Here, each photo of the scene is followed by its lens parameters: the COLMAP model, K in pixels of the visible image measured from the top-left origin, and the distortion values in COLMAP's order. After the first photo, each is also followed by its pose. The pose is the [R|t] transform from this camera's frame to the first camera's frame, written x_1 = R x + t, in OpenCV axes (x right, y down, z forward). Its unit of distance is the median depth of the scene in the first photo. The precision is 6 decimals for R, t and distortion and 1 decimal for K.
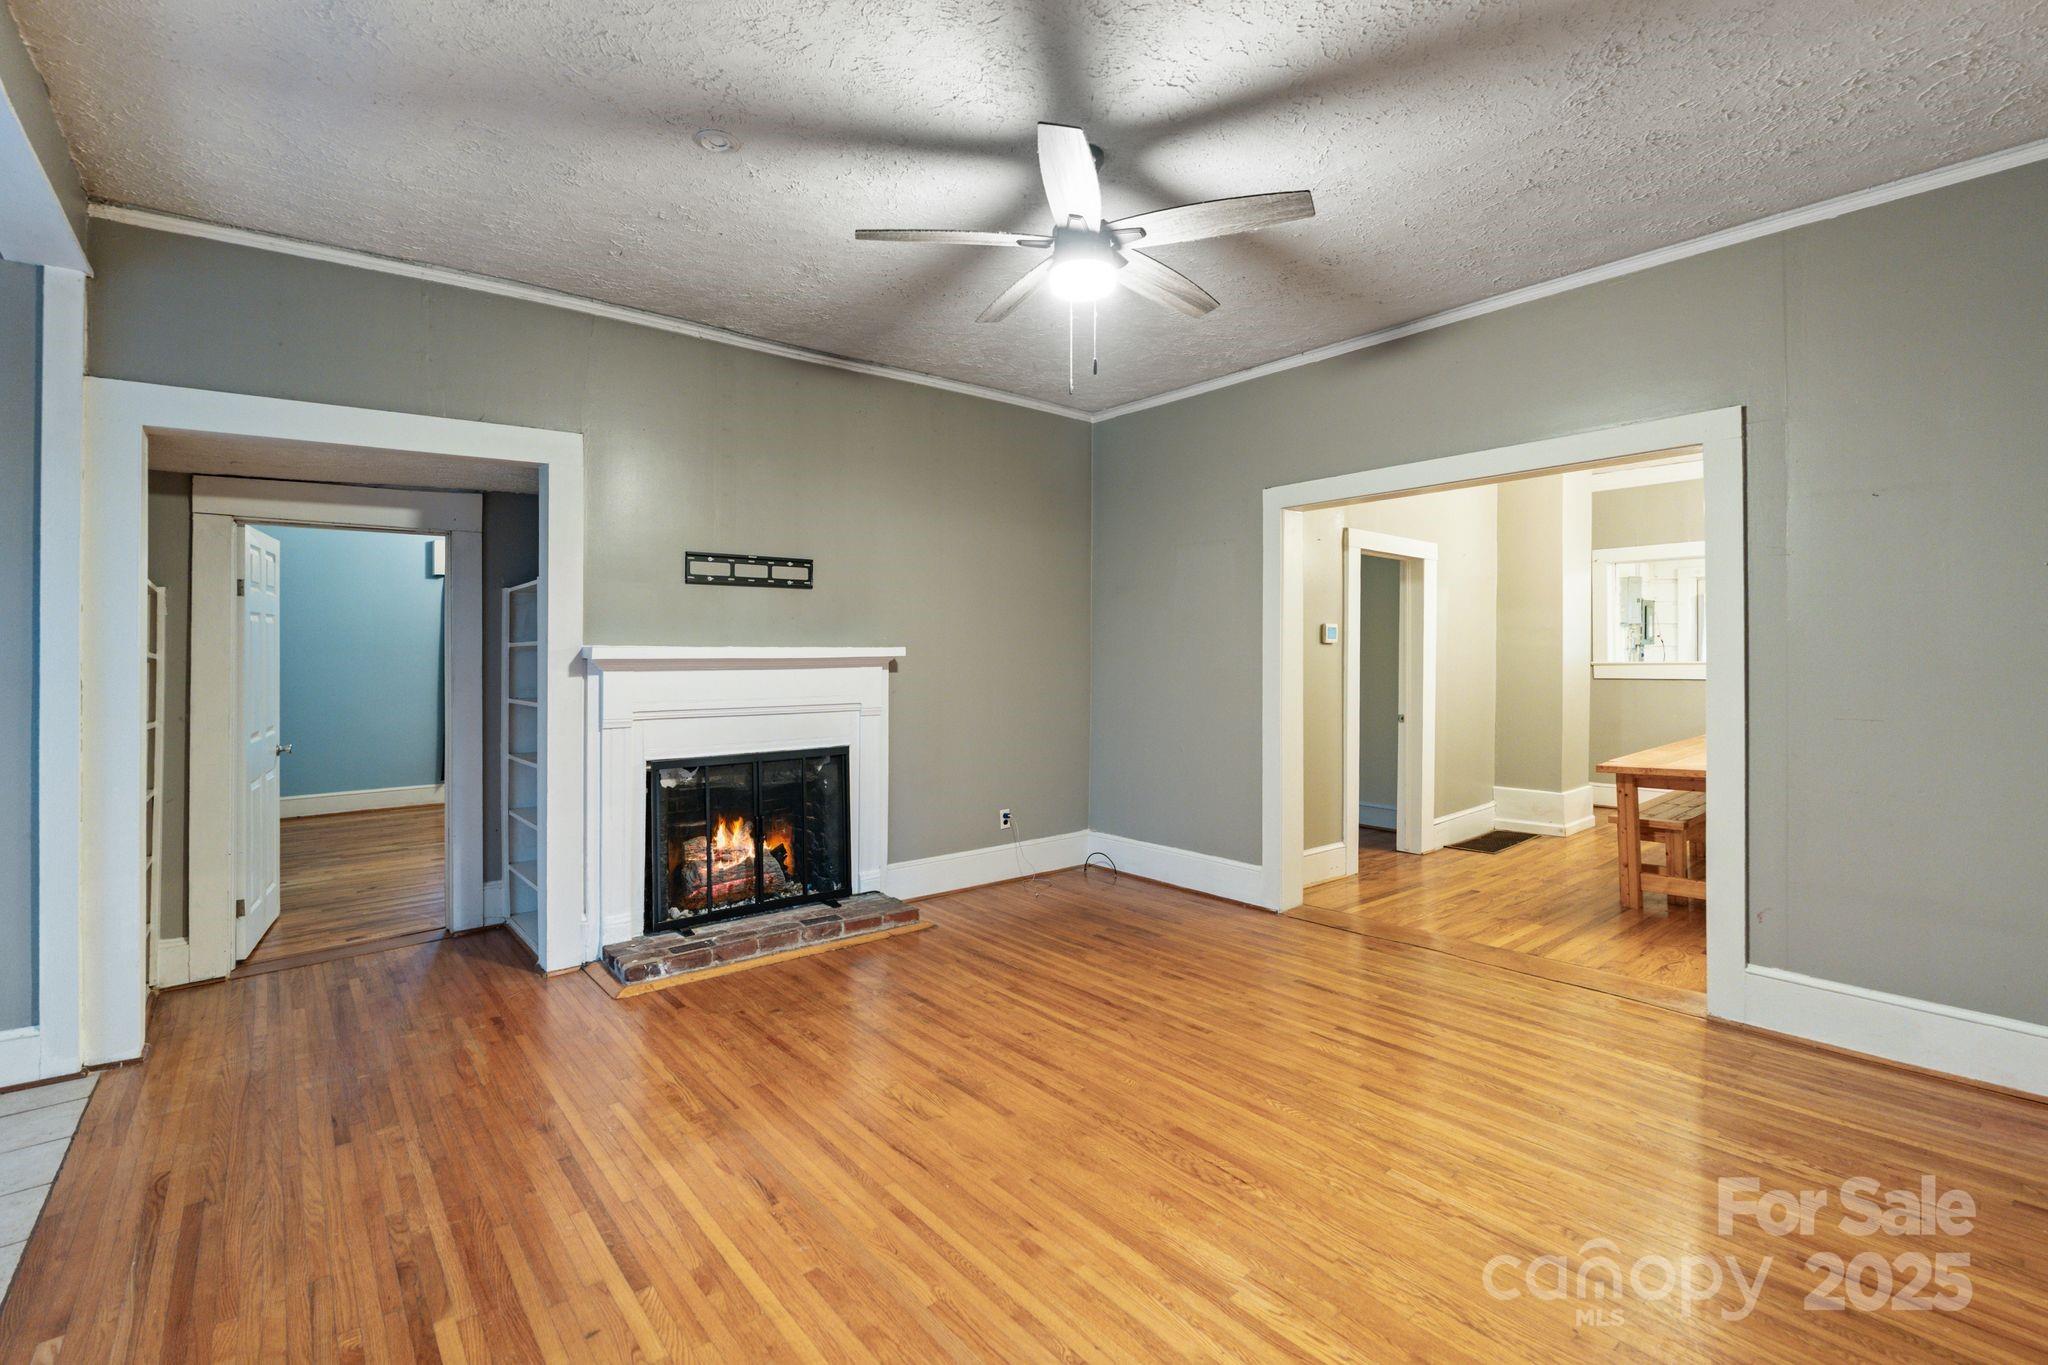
lens RADIAL K [[917.3, 0, 1023.9], [0, 917.3, 650.8], [0, 0, 1]] dist [-0.001465, -0.000109]
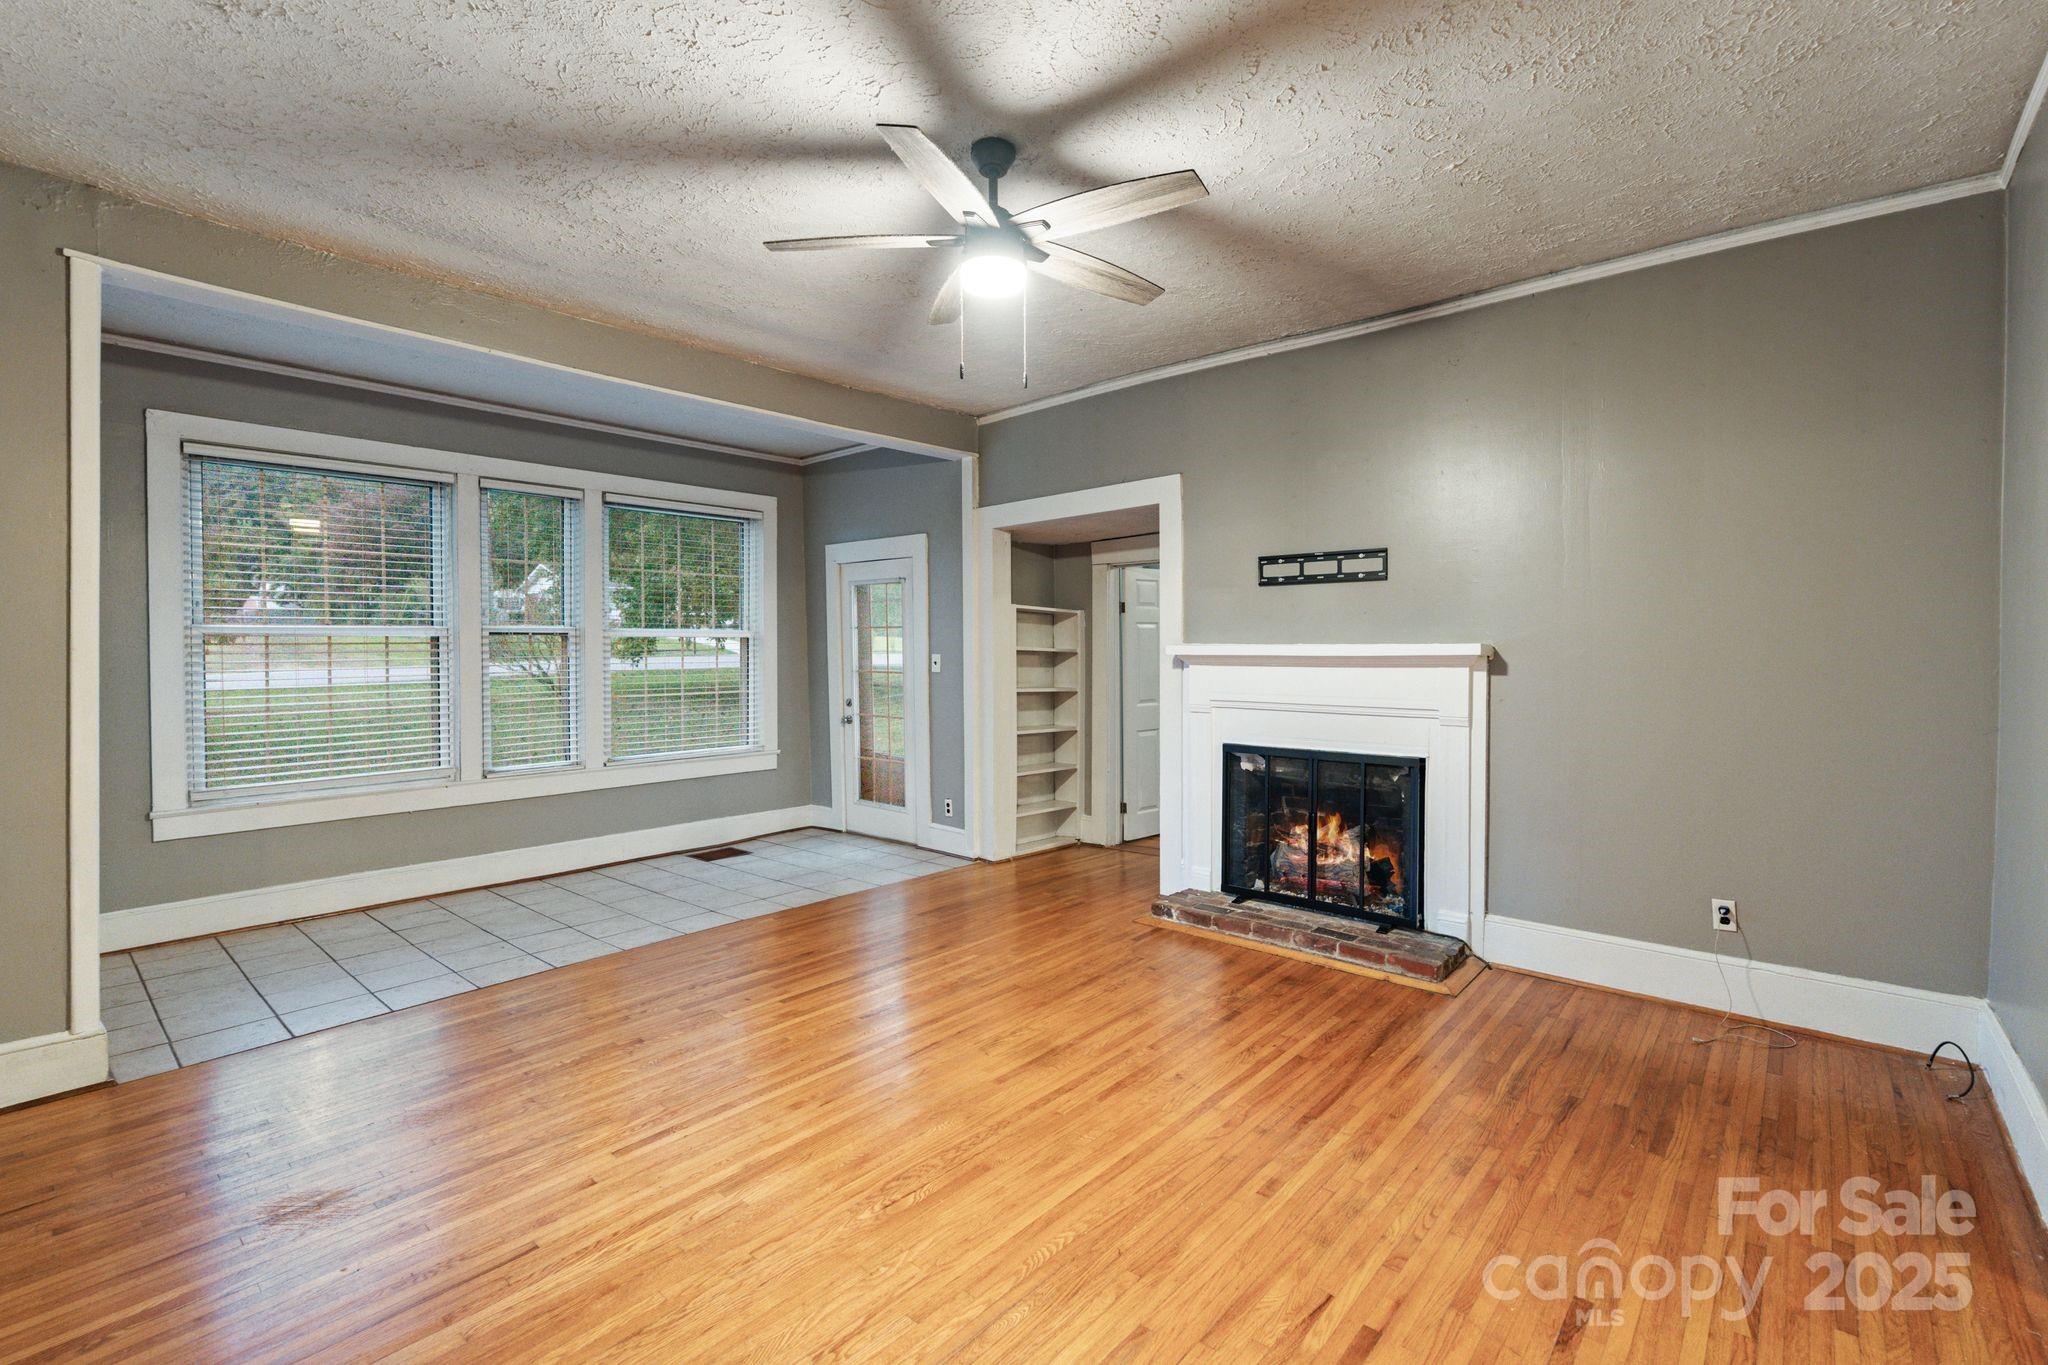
lens RADIAL K [[913.2, 0, 1024.5], [0, 913.2, 663.8], [0, 0, 1]] dist [-0.001866, -0.000144]
pose [[0.163236, 0.020771, -0.986368, 0.678050], [0.003437, 0.999760, 0.021622, -0.005962], [0.986581, -0.006920, 0.163126, 0.560835]]
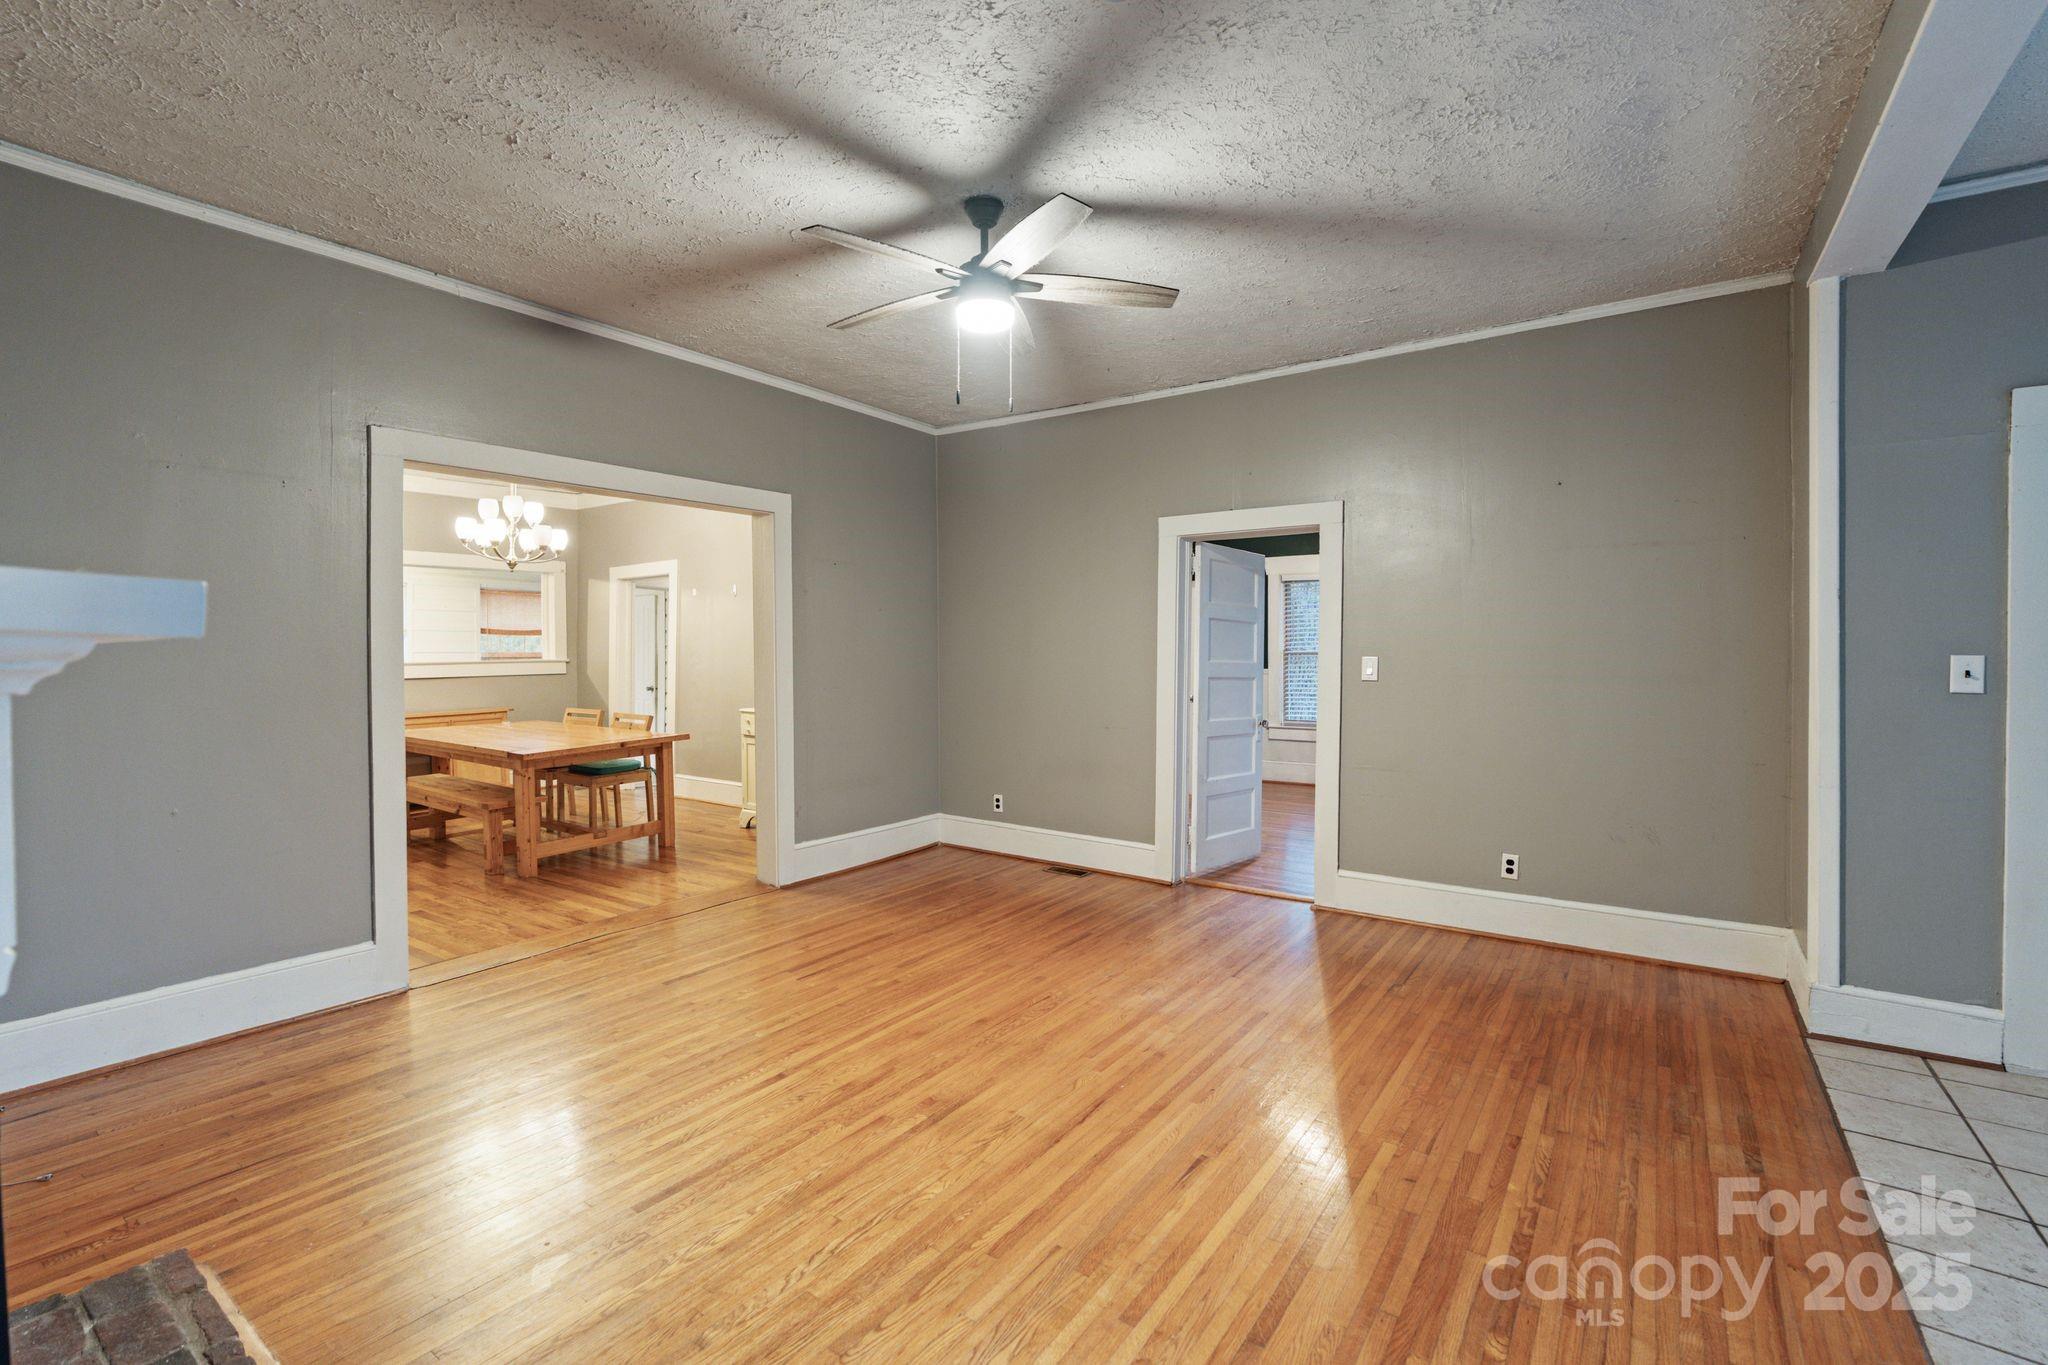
lens RADIAL K [[913.2, 0, 1024.5], [0, 913.2, 663.8], [0, 0, 1]] dist [-0.001866, -0.000144]
pose [[-0.266412, -0.001240, 0.963858, -0.676808], [0.002819, 0.999994, 0.002066, 0.015872], [-0.963855, 0.003268, -0.266407, 0.811793]]
